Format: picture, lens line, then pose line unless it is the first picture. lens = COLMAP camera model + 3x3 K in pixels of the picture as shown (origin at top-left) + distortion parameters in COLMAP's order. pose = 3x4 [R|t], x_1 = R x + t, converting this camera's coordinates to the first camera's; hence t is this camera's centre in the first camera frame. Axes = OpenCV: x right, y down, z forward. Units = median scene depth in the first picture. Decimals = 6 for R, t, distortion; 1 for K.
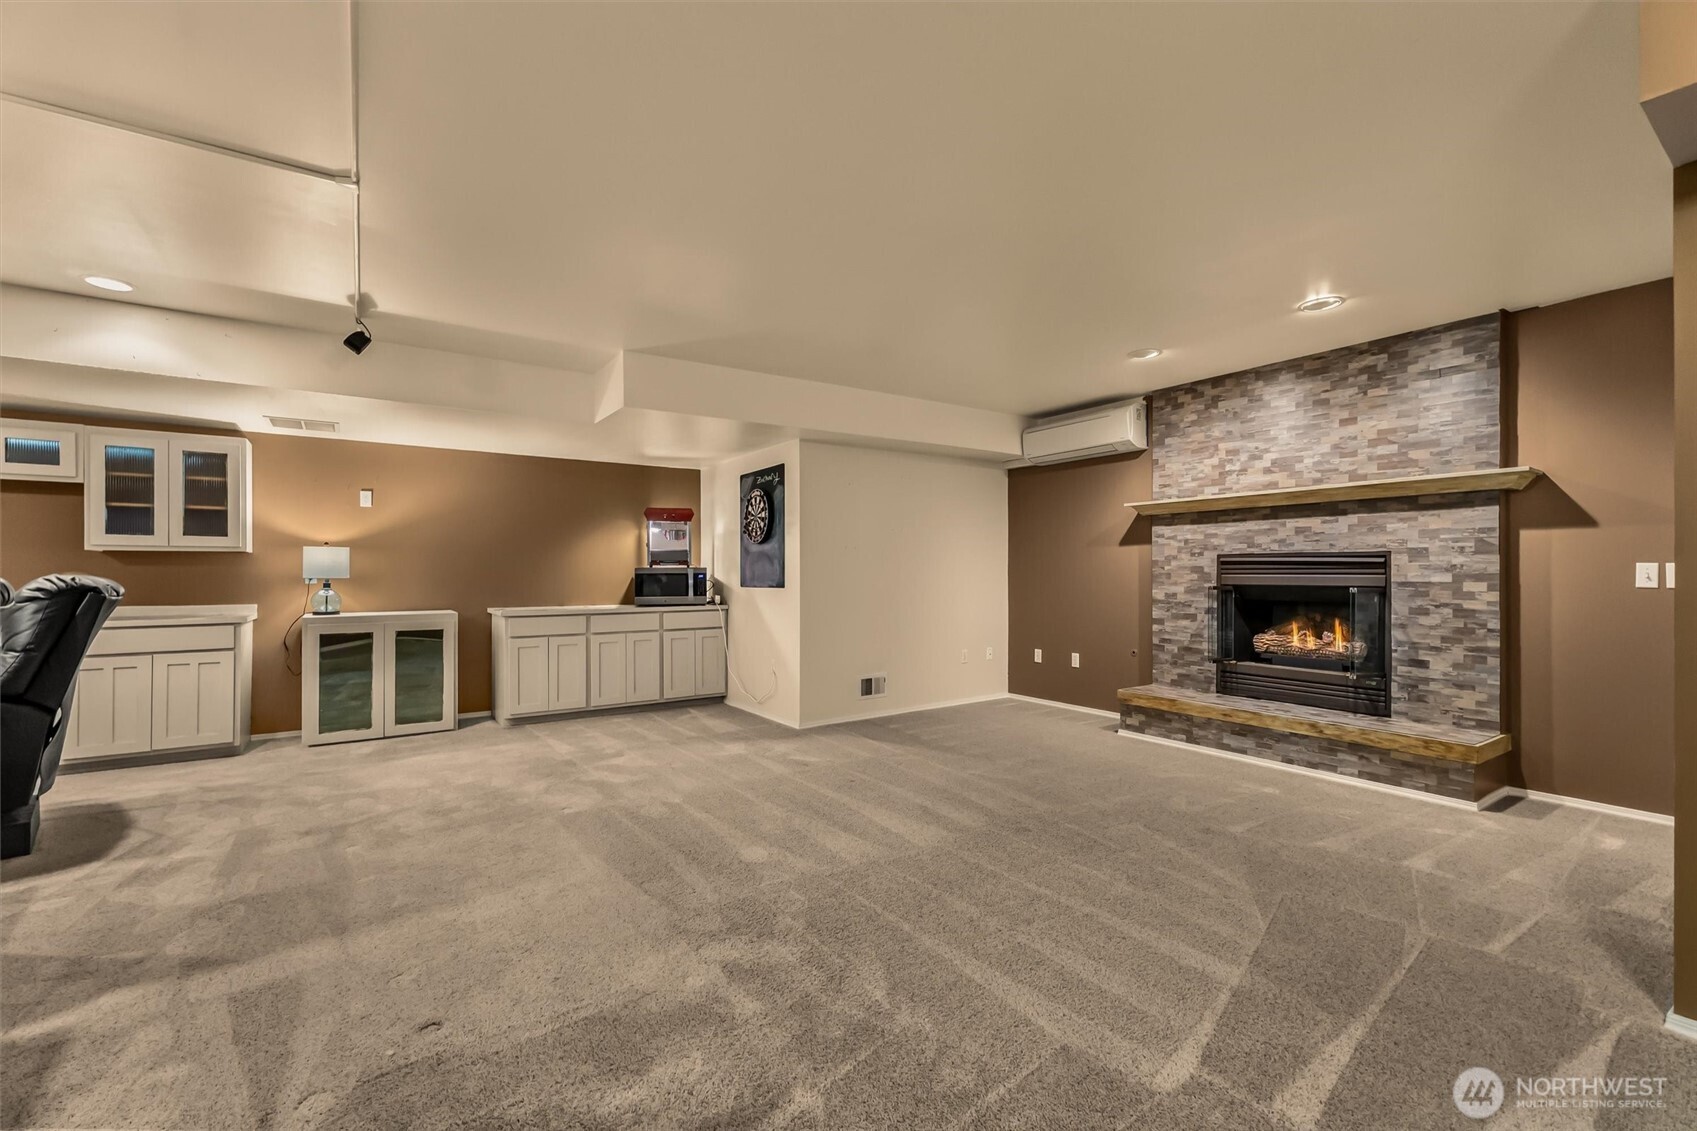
lens RADIAL K [[697.2, 0, 847.4], [0, 697.2, 576.5], [0, 0, 1]] dist [-0.001343, -0.000106]
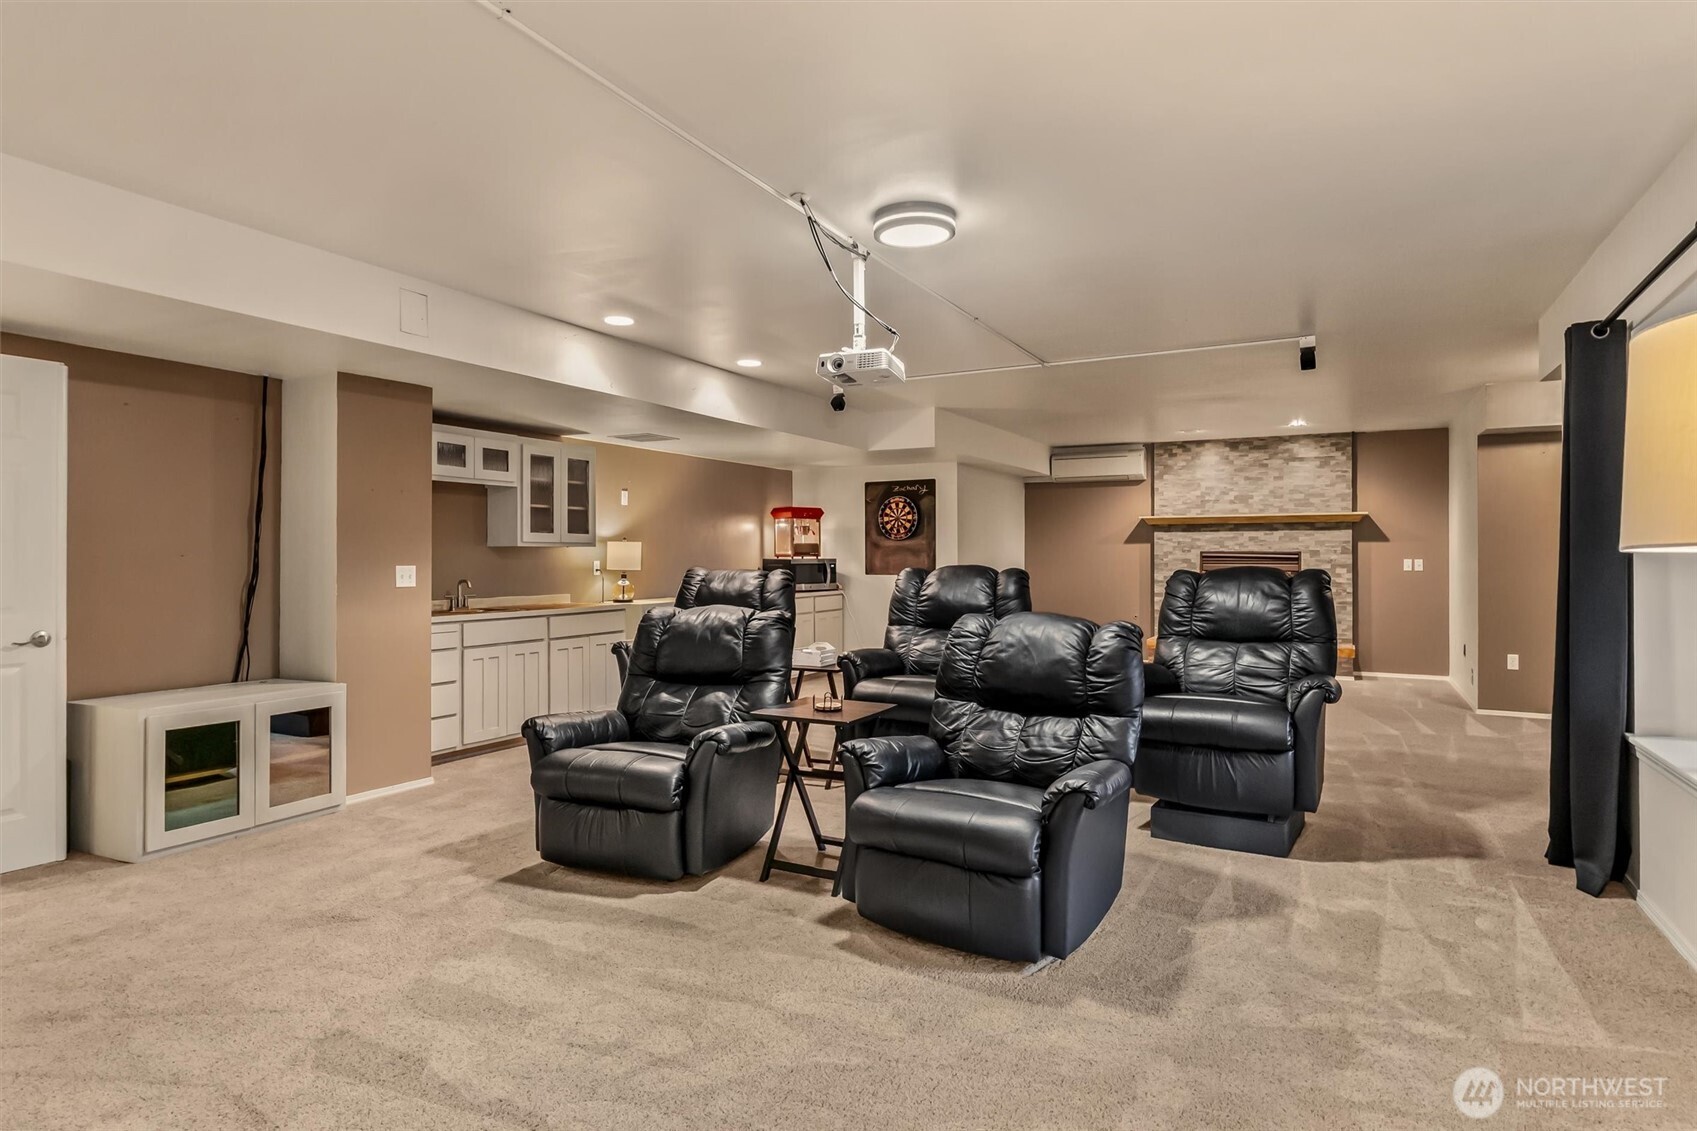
lens RADIAL K [[895.3, 0, 847.1], [0, 895.3, 560.6], [0, 0, 1]] dist [-0.000743, -0.000319]
pose [[0.893215, -0.001891, 0.449626, -1.139478], [0.001285, 0.999998, 0.001654, -0.015433], [-0.449629, -0.000900, 0.893215, -0.481670]]
